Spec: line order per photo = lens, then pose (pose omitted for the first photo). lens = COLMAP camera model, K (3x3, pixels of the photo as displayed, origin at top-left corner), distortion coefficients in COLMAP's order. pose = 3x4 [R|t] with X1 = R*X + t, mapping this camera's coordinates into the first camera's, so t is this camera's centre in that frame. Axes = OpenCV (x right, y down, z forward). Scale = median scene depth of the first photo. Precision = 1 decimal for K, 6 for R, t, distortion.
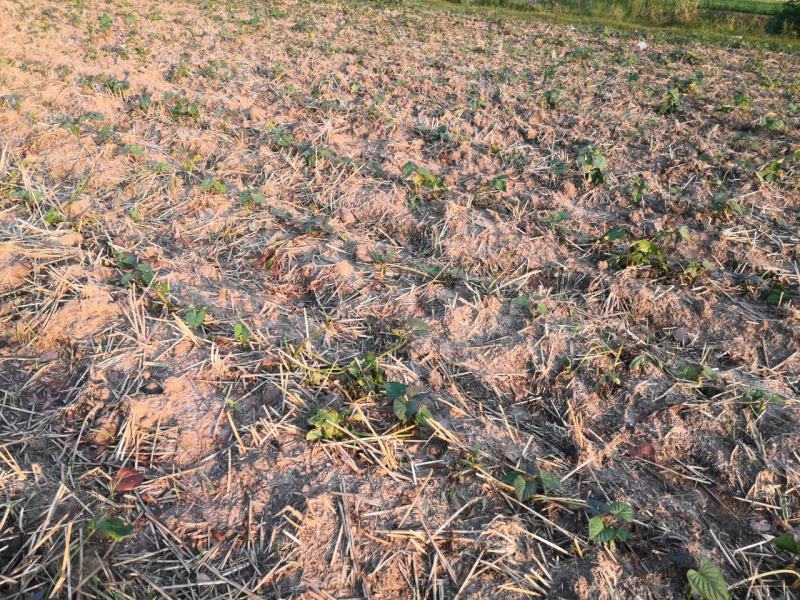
lens RADIAL K [[642.4, 0, 400.0], [0, 642.4, 300.0], [0, 0, 1]] dist [0.043774, -0.051560]
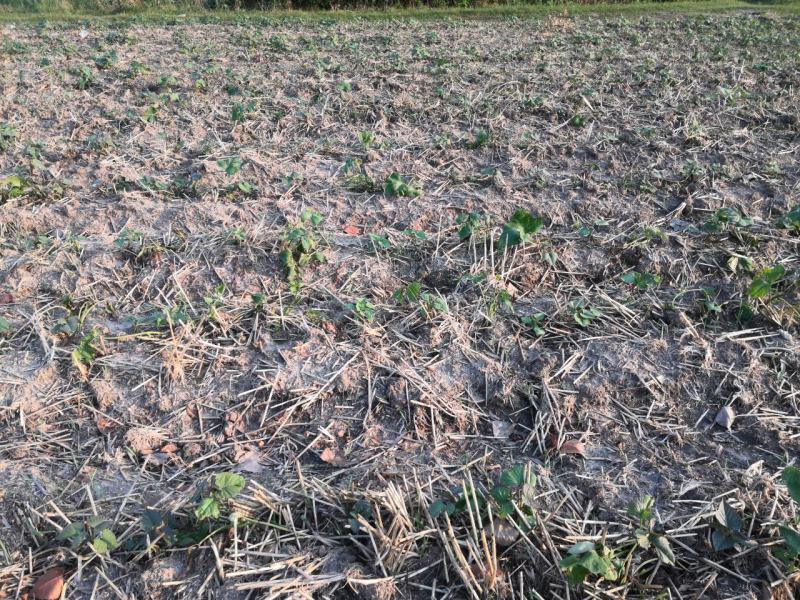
lens RADIAL K [[642.4, 0, 400.0], [0, 642.4, 300.0], [0, 0, 1]] dist [0.043774, -0.051560]
pose [[0.758193, -0.359763, 0.543796, 0.114224], [0.351425, 0.927975, 0.123948, 0.163617], [-0.549221, 0.097128, 0.830014, -0.317052]]
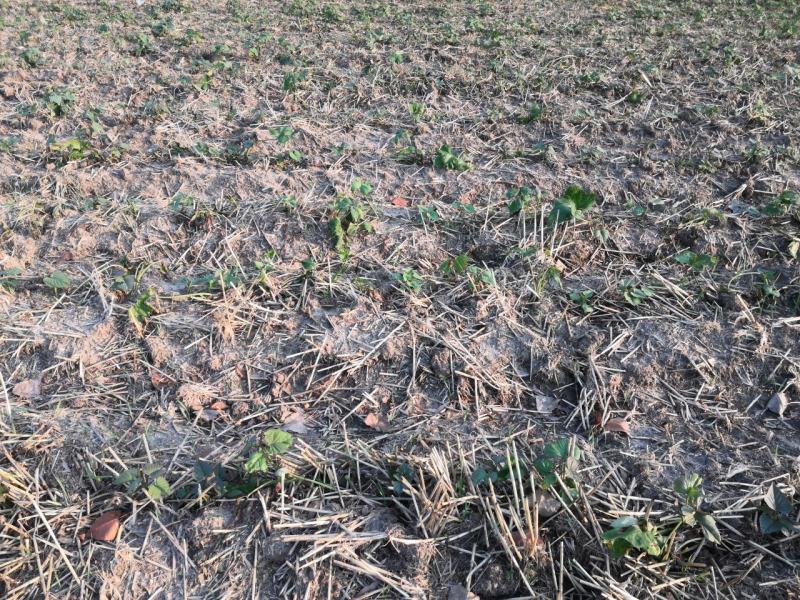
lens RADIAL K [[642.4, 0, 400.0], [0, 642.4, 300.0], [0, 0, 1]] dist [0.043774, -0.051560]
pose [[0.804425, -0.346353, 0.482638, 0.107092], [0.321553, 0.937005, 0.136477, 0.166195], [-0.499503, 0.045408, 0.865121, -0.315256]]
